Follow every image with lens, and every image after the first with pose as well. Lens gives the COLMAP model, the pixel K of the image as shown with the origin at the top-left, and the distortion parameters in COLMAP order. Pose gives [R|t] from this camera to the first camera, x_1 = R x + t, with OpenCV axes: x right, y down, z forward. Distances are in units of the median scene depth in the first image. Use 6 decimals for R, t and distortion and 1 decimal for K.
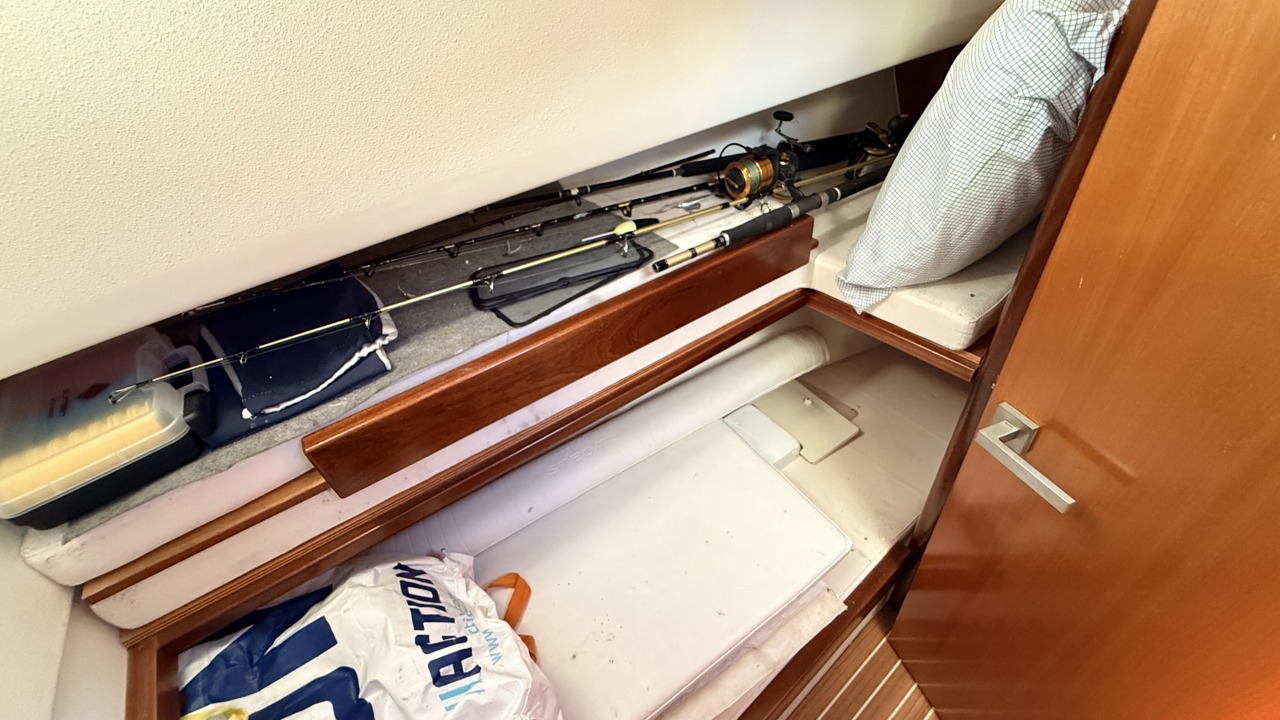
lens RADIAL K [[511.1, 0, 637.0], [0, 511.1, 361.5], [0, 0, 1]] dist [0.000371, 0.000080]
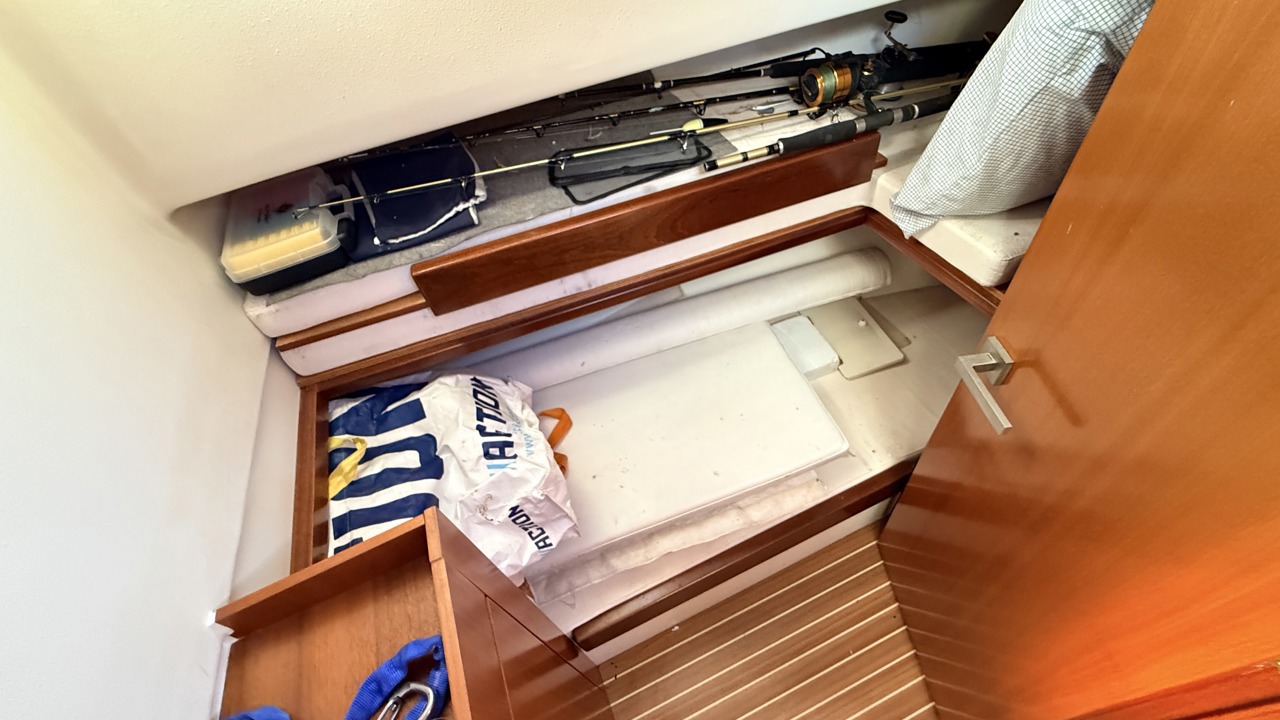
lens RADIAL K [[511.1, 0, 637.0], [0, 511.1, 361.5], [0, 0, 1]] dist [0.000371, 0.000080]
pose [[0.964280, 0.190893, -0.183642, 0.184638], [-0.152522, 0.966961, 0.204266, 0.023189], [0.216568, -0.168960, 0.961536, -0.183738]]
